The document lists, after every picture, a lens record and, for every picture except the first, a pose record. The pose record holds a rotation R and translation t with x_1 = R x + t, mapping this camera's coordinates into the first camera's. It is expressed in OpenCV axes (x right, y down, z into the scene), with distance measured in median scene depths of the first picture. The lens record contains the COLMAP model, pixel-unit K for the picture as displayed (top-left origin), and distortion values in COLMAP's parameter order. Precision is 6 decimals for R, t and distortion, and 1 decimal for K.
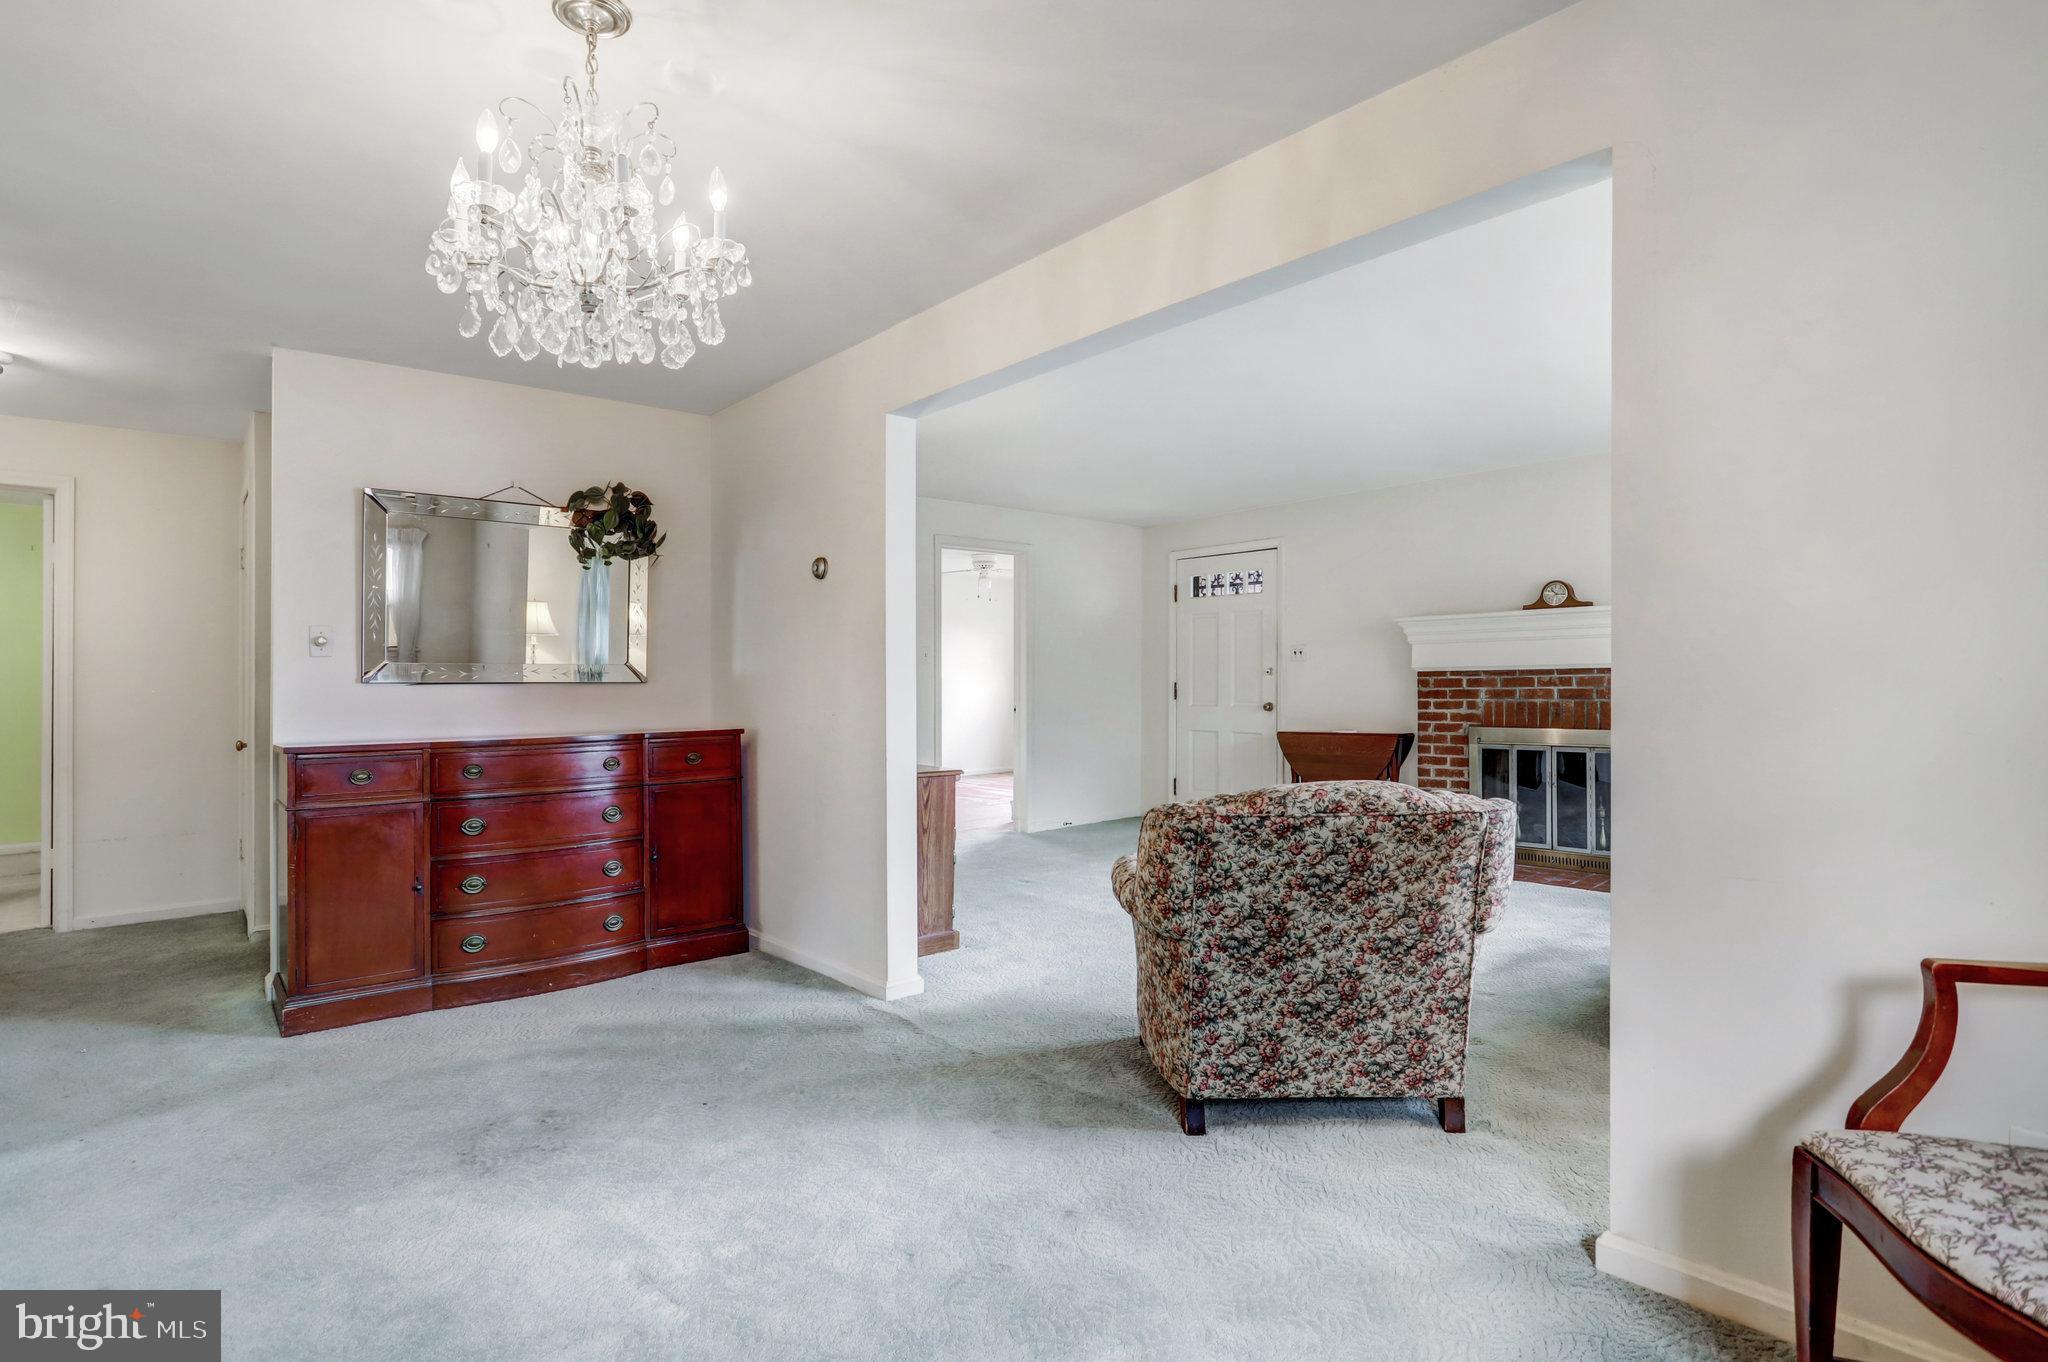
lens RADIAL K [[1028.4, 0, 1020.6], [0, 1028.4, 696.6], [0, 0, 1]] dist [-0.049445, 0.016391]
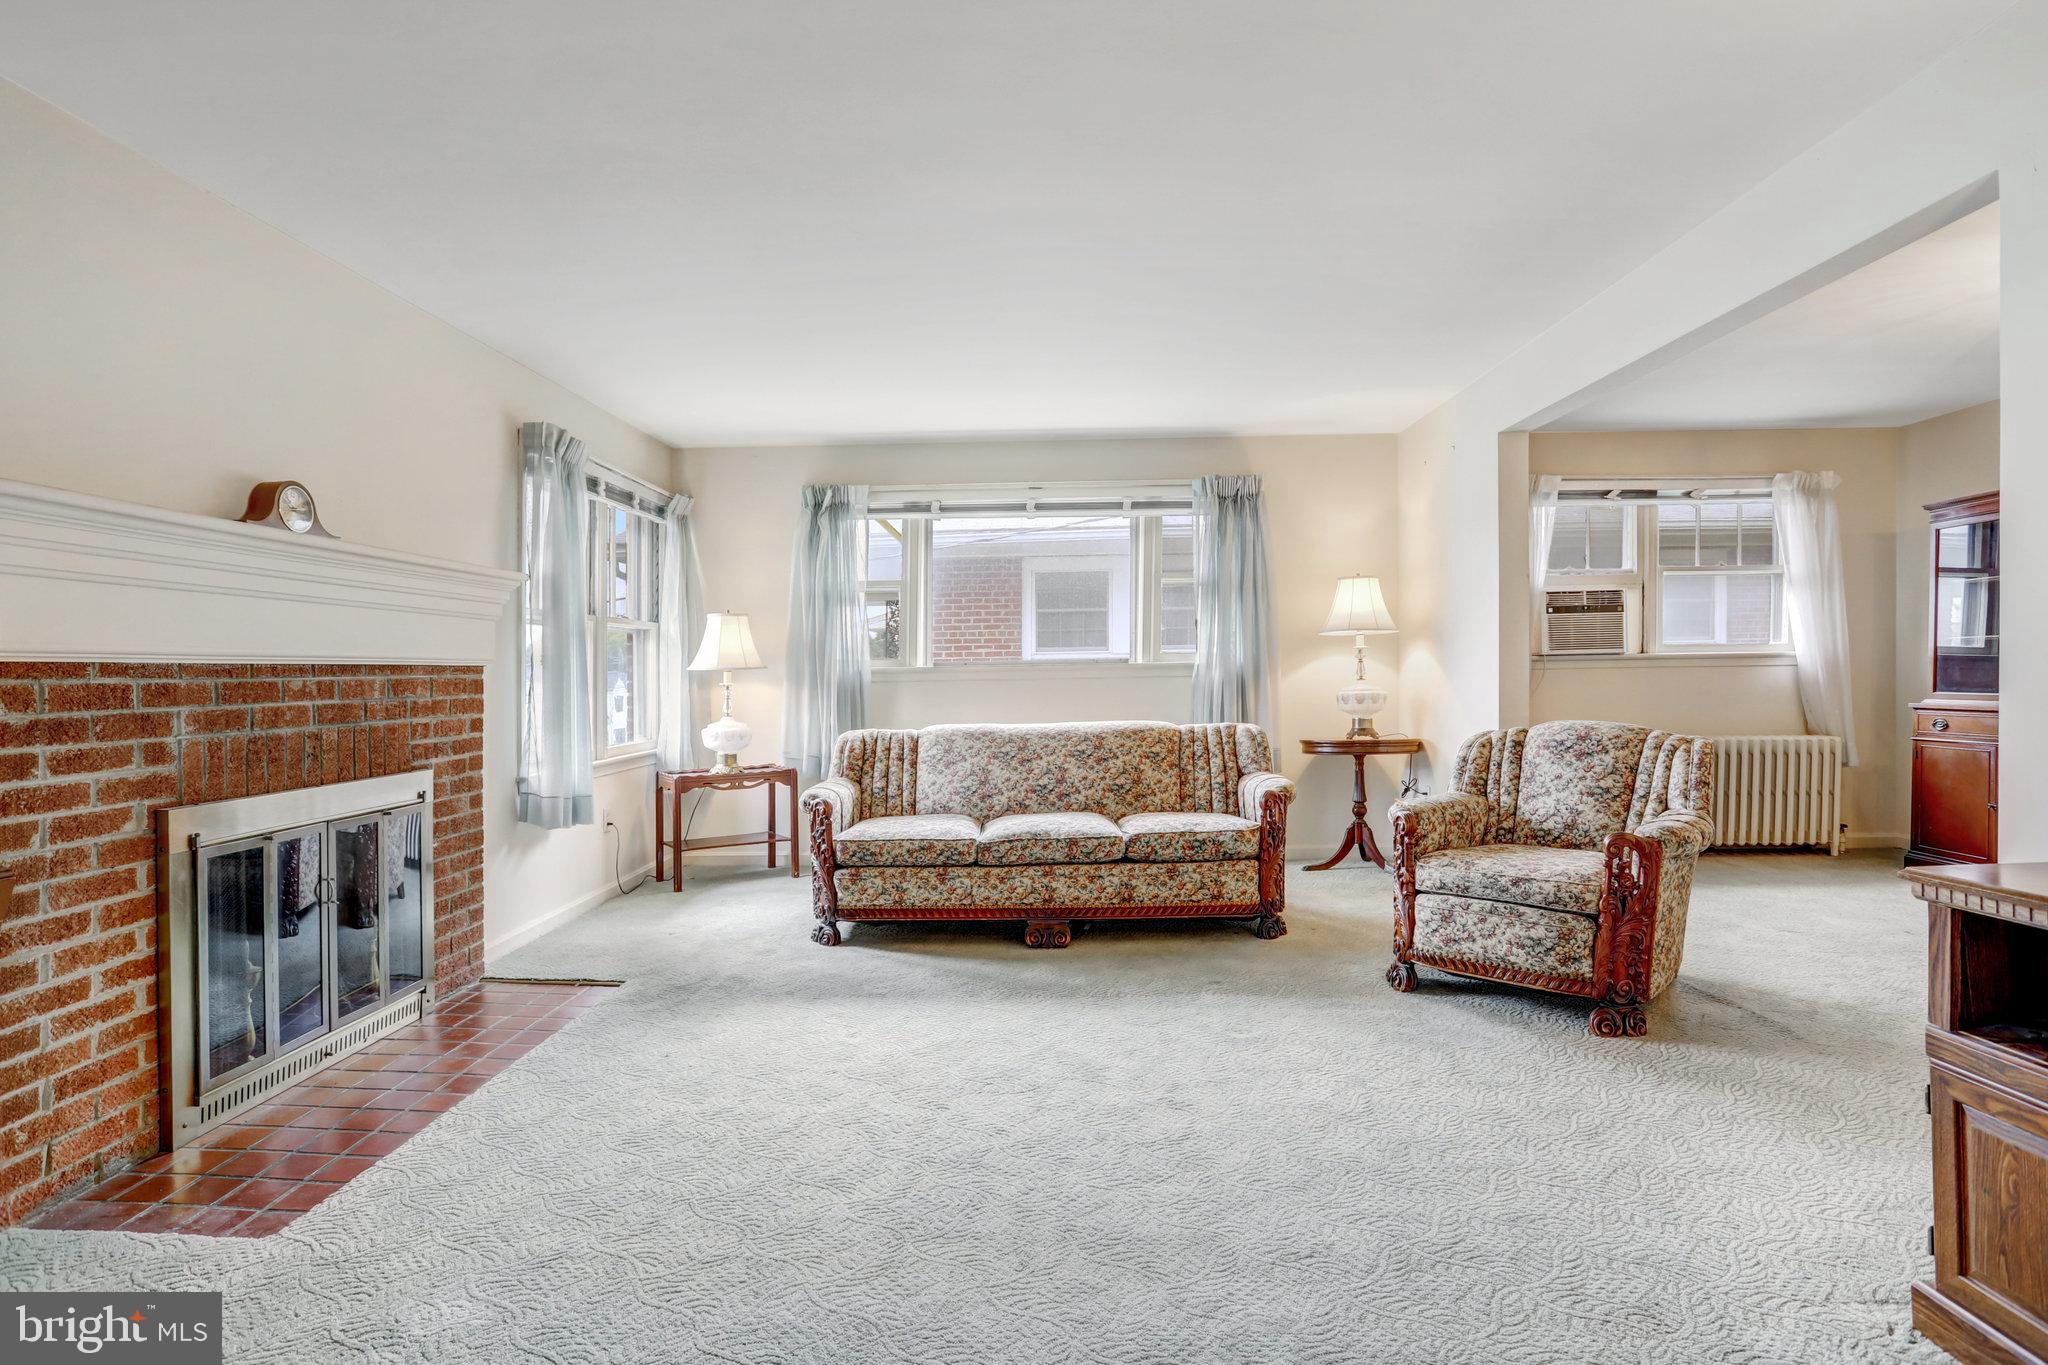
lens RADIAL K [[1028.4, 0, 1027.1], [0, 1028.4, 675.9], [0, 0, 1]] dist [-0.049445, 0.016391]
pose [[-0.728453, 0.006788, 0.685062, -0.051662], [0.014871, 0.999872, 0.005906, -0.017999], [-0.684935, 0.014490, -0.728460, 1.029925]]
